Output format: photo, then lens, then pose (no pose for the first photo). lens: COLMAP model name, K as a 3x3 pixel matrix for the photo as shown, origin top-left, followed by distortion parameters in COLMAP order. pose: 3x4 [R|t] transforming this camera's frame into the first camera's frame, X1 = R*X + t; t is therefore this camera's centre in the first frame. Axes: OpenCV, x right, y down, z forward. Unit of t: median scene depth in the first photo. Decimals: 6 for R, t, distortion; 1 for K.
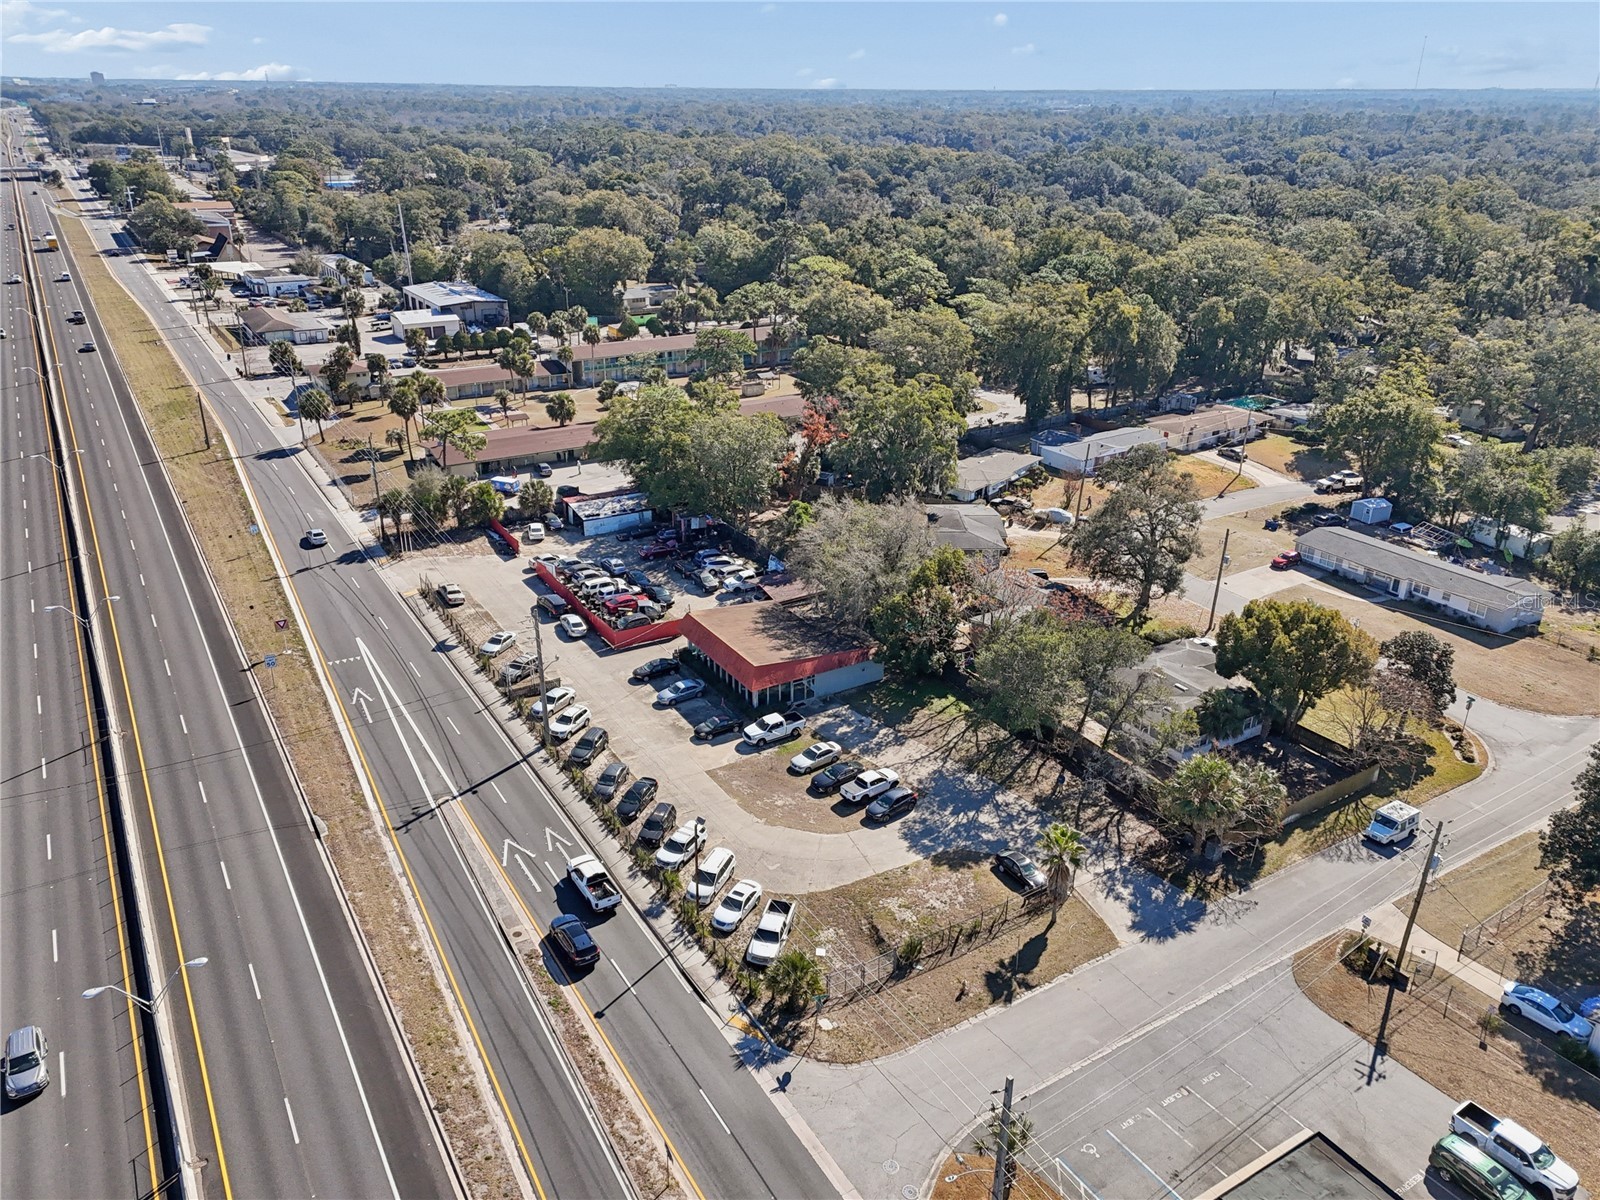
lens RADIAL K [[1164.4, 0, 800.0], [0, 1164.4, 600.0], [0, 0, 1]] dist [0.094272, -0.099895]
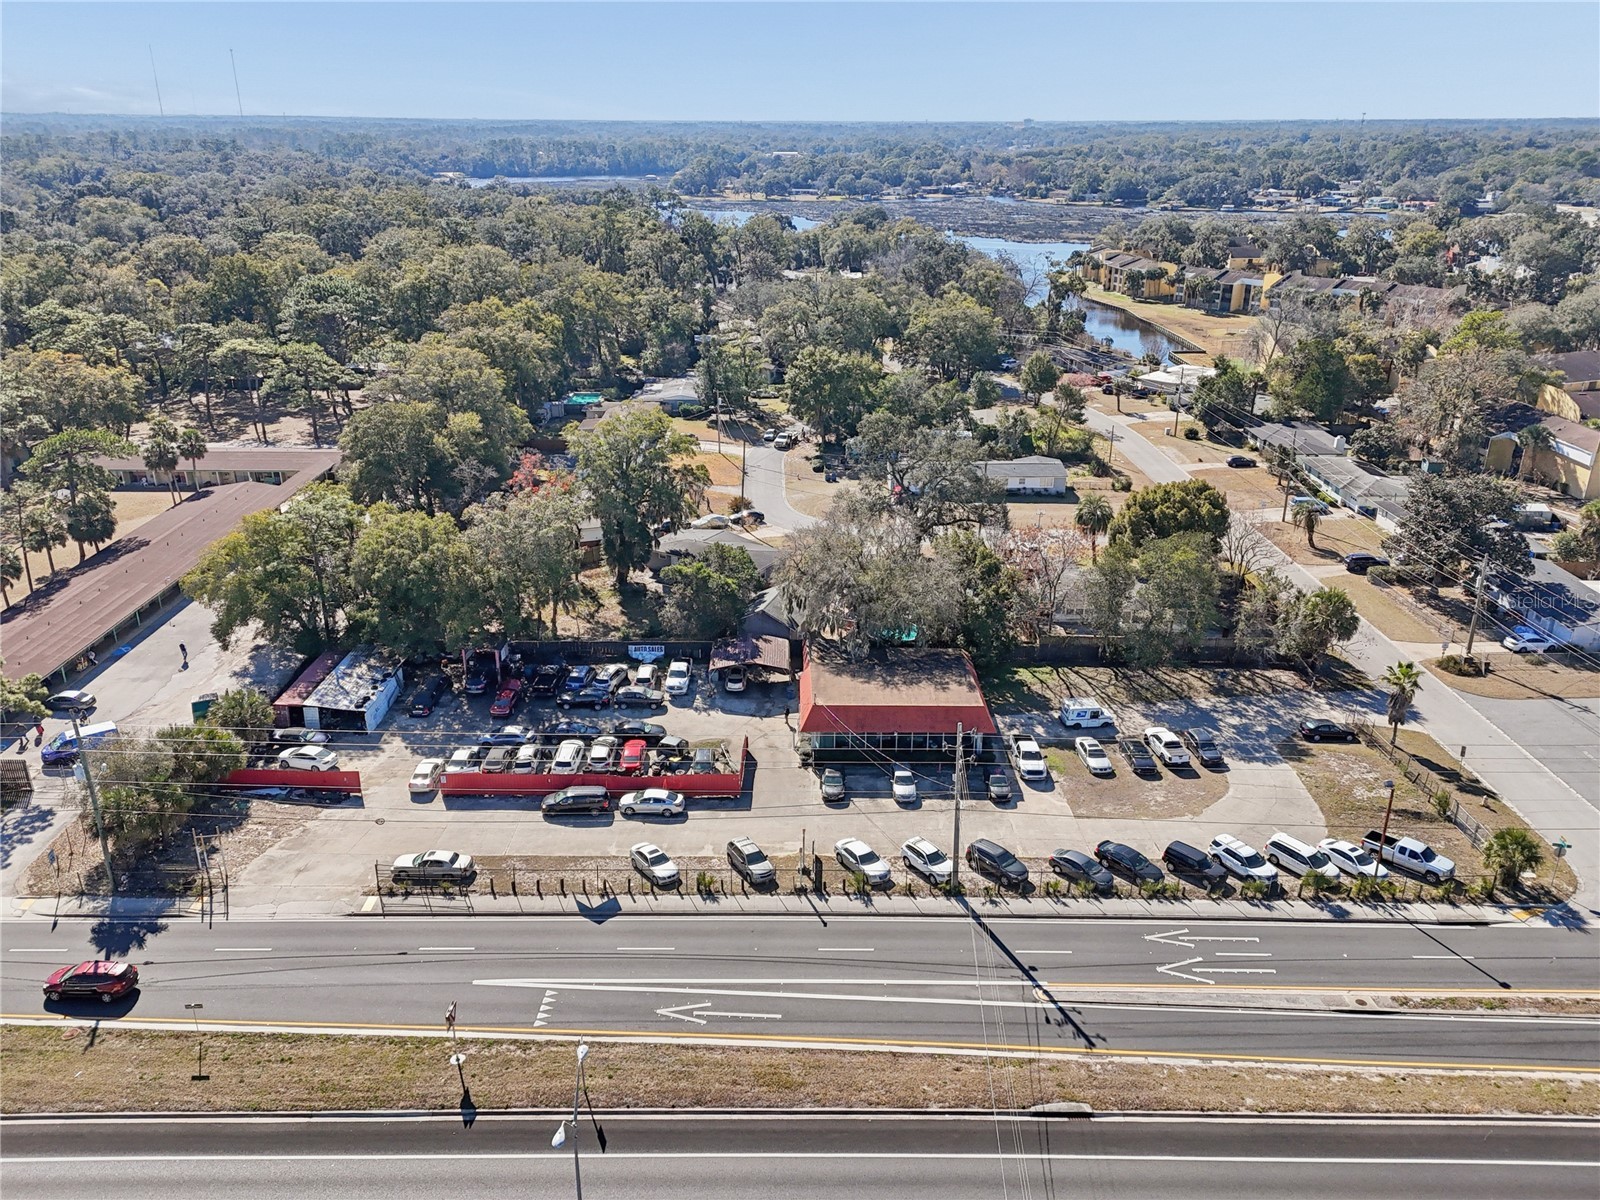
lens RADIAL K [[1188.8, 0, 806.9], [0, 1188.8, 597.0], [0, 0, 1]] dist [0.084675, -0.078886]
pose [[0.519156, -0.322787, 0.791382, -0.811110], [0.343474, 0.926674, 0.152646, -0.207611], [-0.782625, 0.192572, 0.591958, 0.555921]]
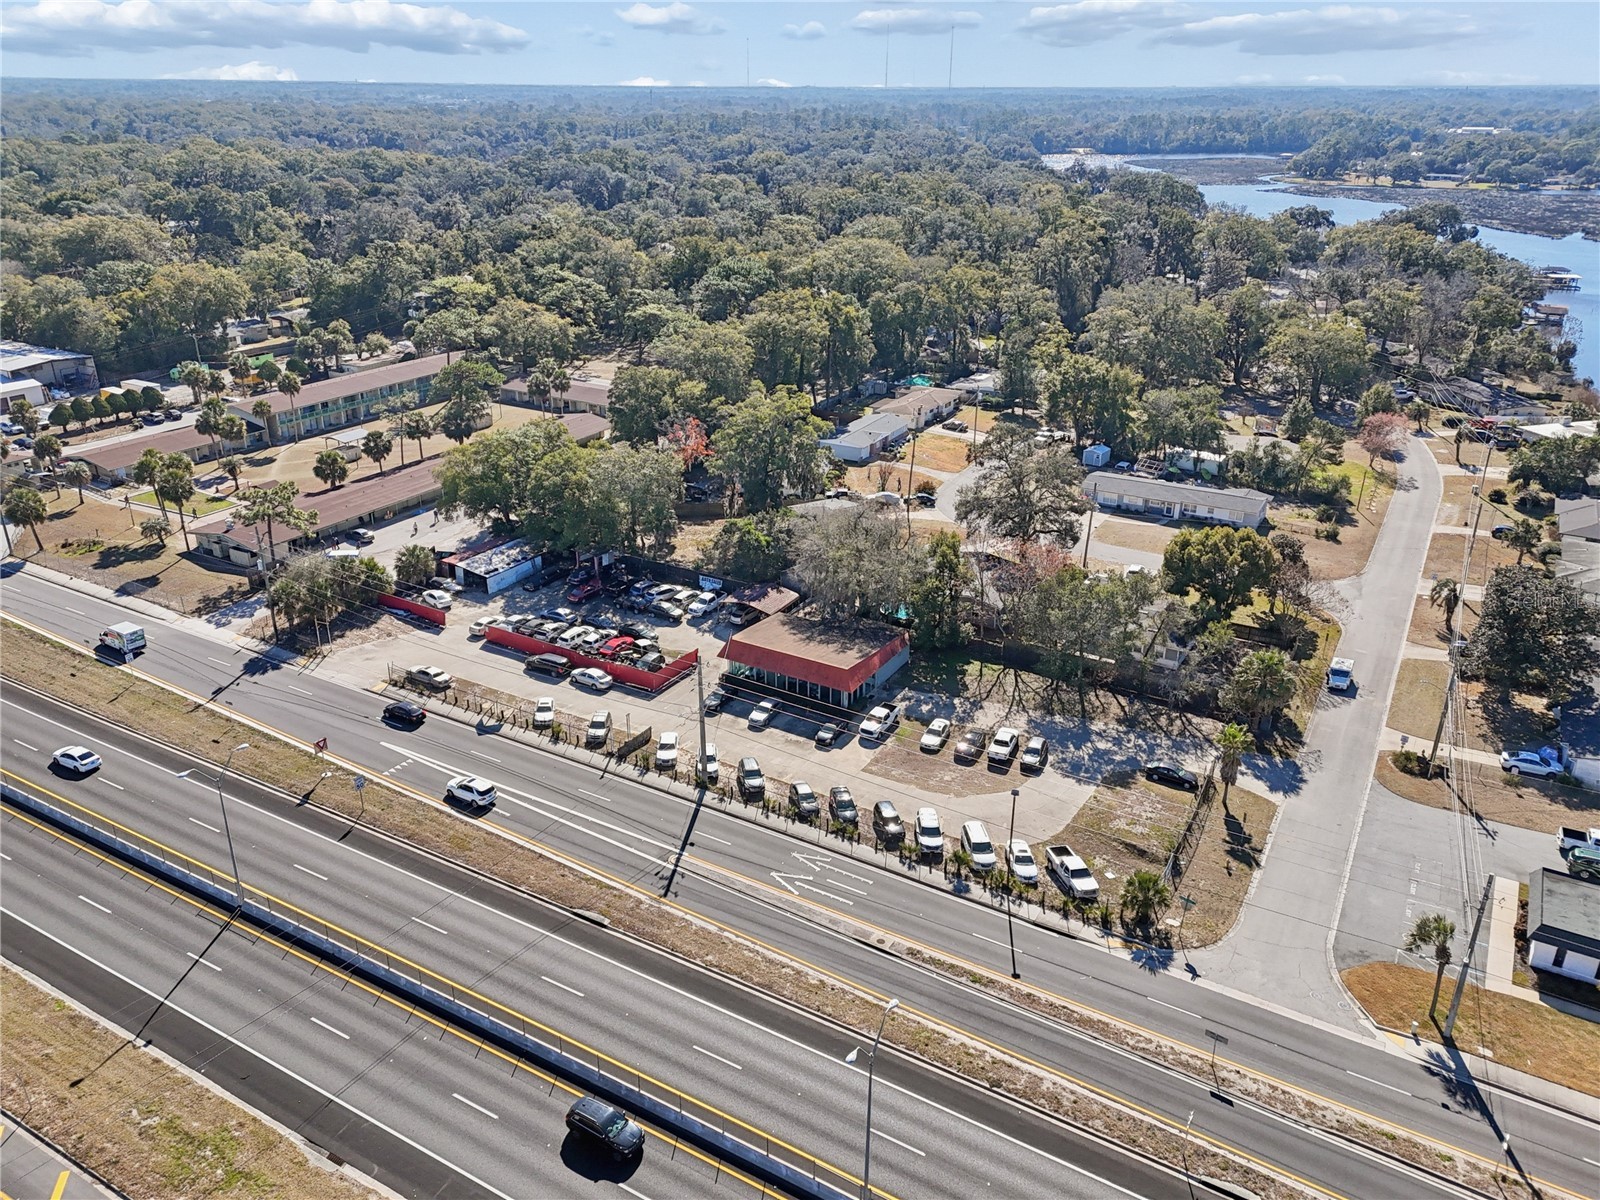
lens RADIAL K [[1178.4, 0, 802.4], [0, 1178.4, 605.9], [0, 0, 1]] dist [0.104789, -0.112685]
pose [[0.881067, -0.193197, 0.431735, -0.539702], [0.191583, 0.980316, 0.047708, -0.060960], [-0.432454, 0.040679, 0.900738, 0.034343]]
